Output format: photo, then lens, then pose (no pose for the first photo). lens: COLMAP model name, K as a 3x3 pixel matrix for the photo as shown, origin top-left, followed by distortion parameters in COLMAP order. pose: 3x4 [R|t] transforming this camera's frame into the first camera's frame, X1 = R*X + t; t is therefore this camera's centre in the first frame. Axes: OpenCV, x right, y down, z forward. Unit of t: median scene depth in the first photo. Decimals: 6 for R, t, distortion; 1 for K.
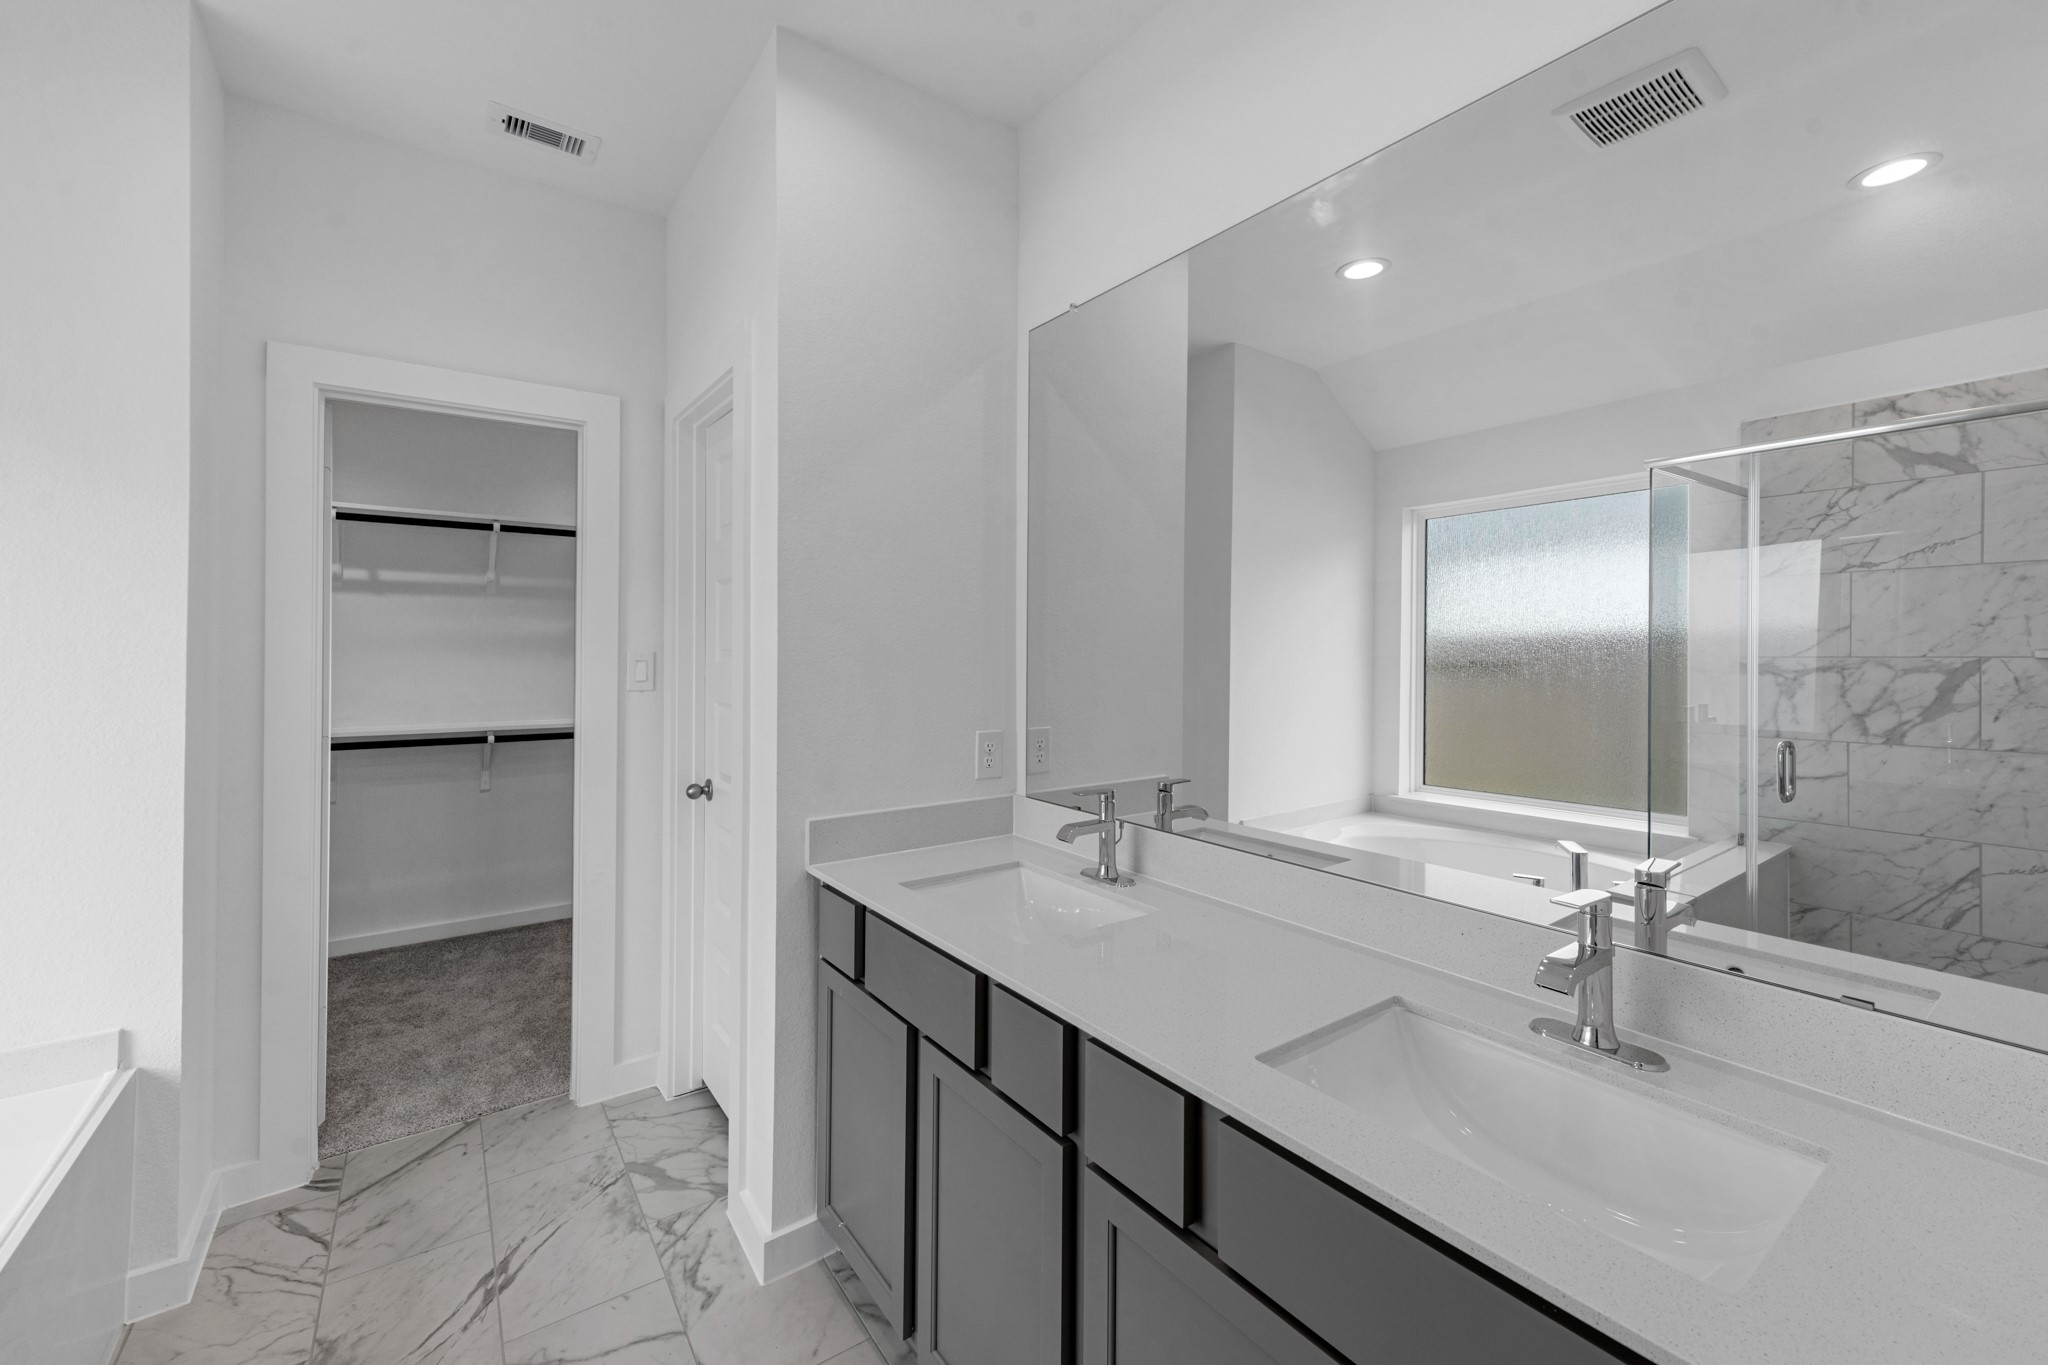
lens RADIAL K [[832.6, 0, 1027.7], [0, 832.6, 647.2], [0, 0, 1]] dist [0.007848, -0.000891]
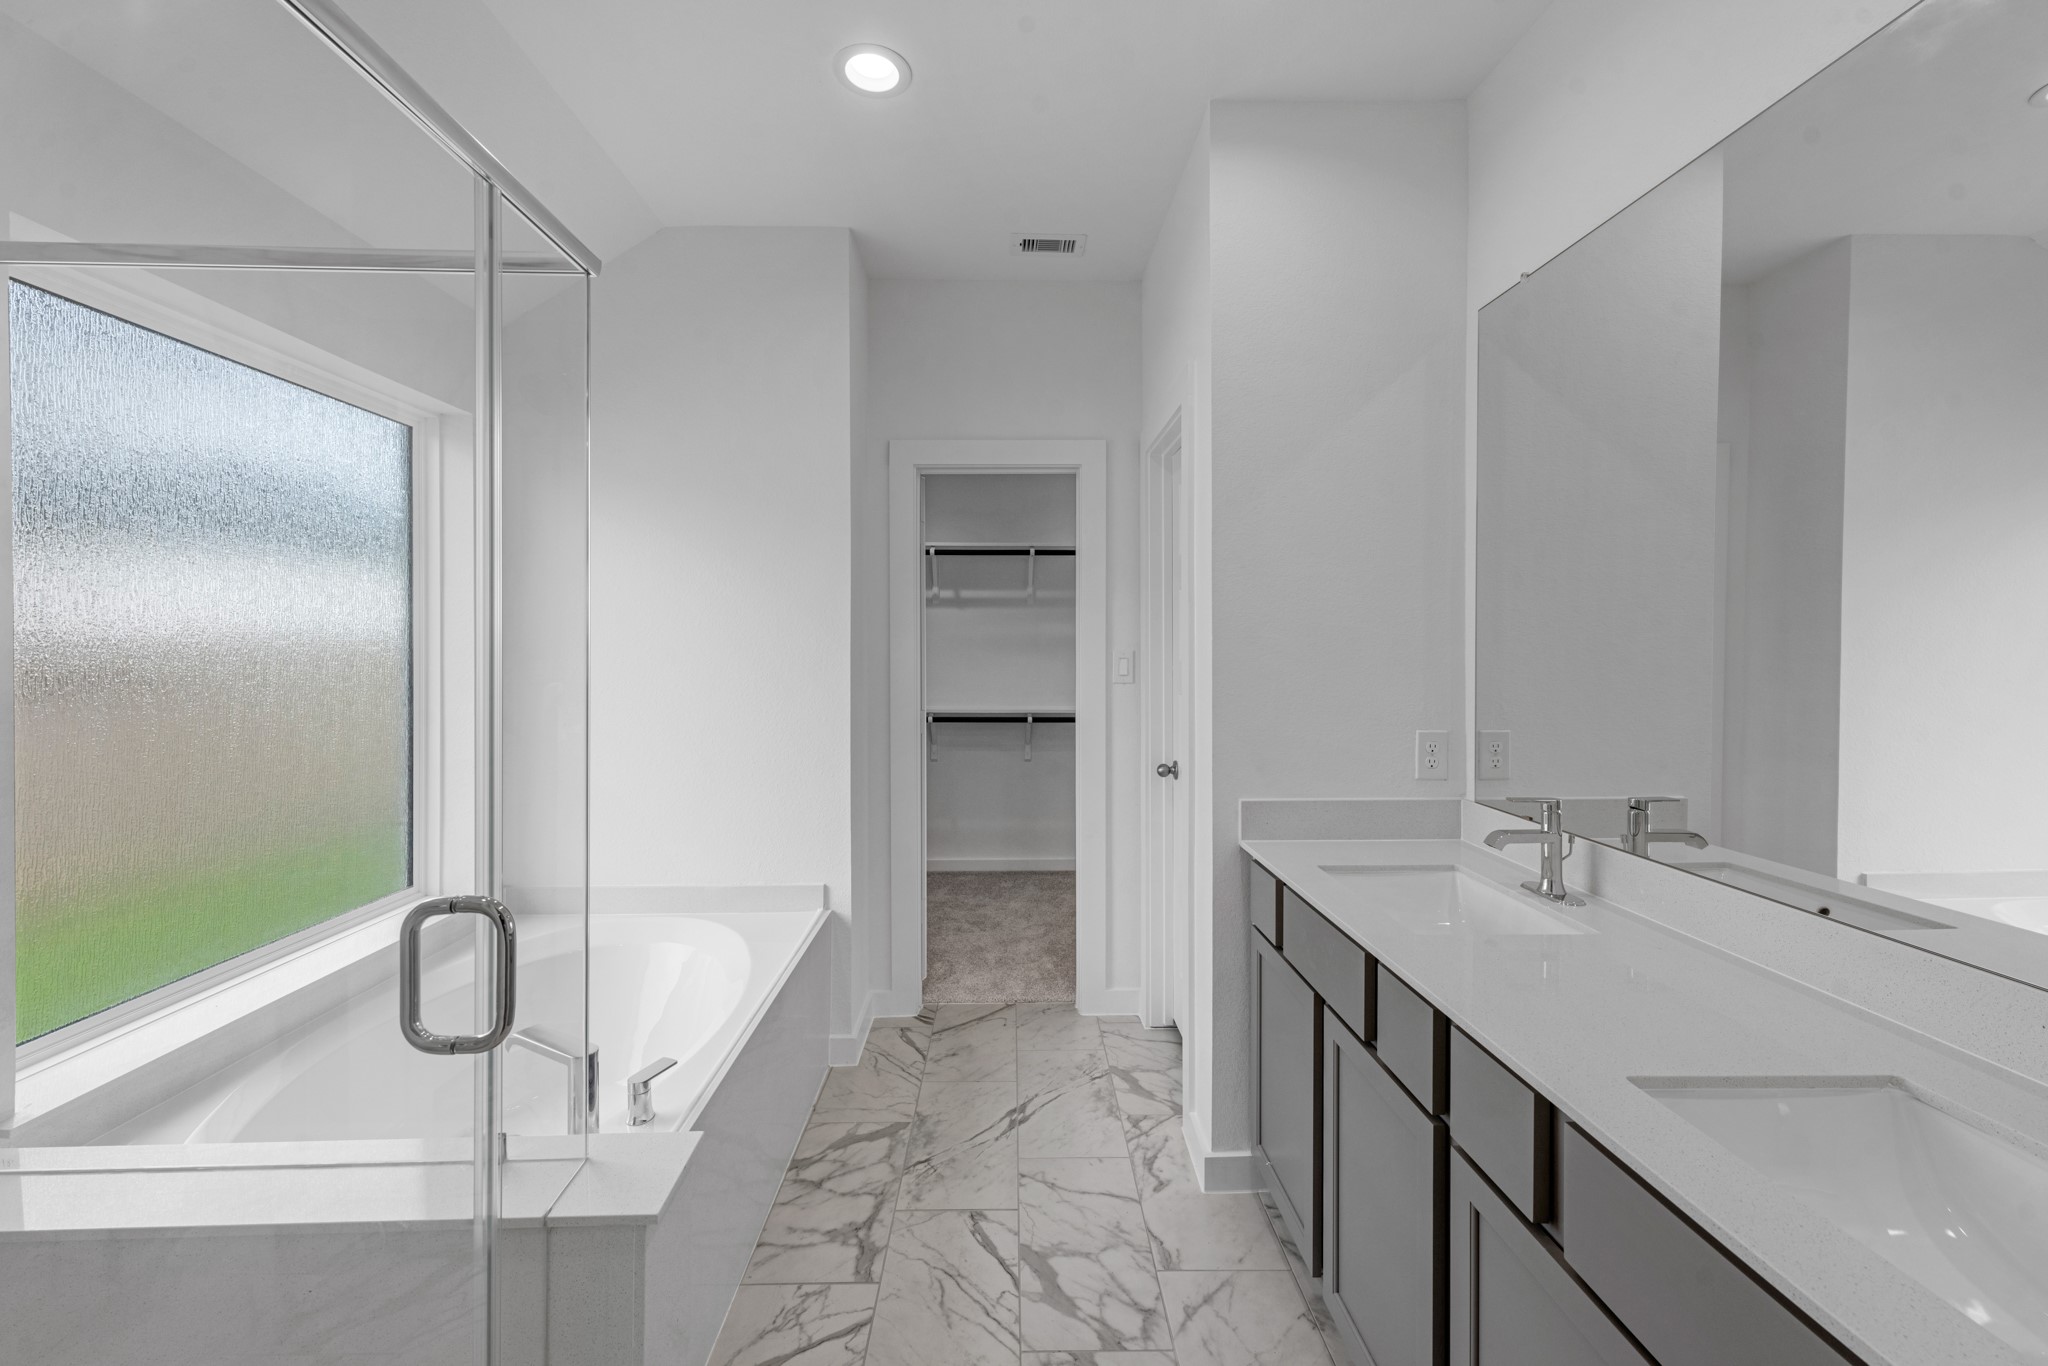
lens RADIAL K [[832.6, 0, 1024.0], [0, 832.6, 663.1], [0, 0, 1]] dist [0.007848, -0.000891]
pose [[0.823701, 0.006398, -0.566989, 0.131105], [0.005693, 0.999793, 0.019554, -0.001186], [0.566996, -0.019335, 0.823493, -0.087333]]
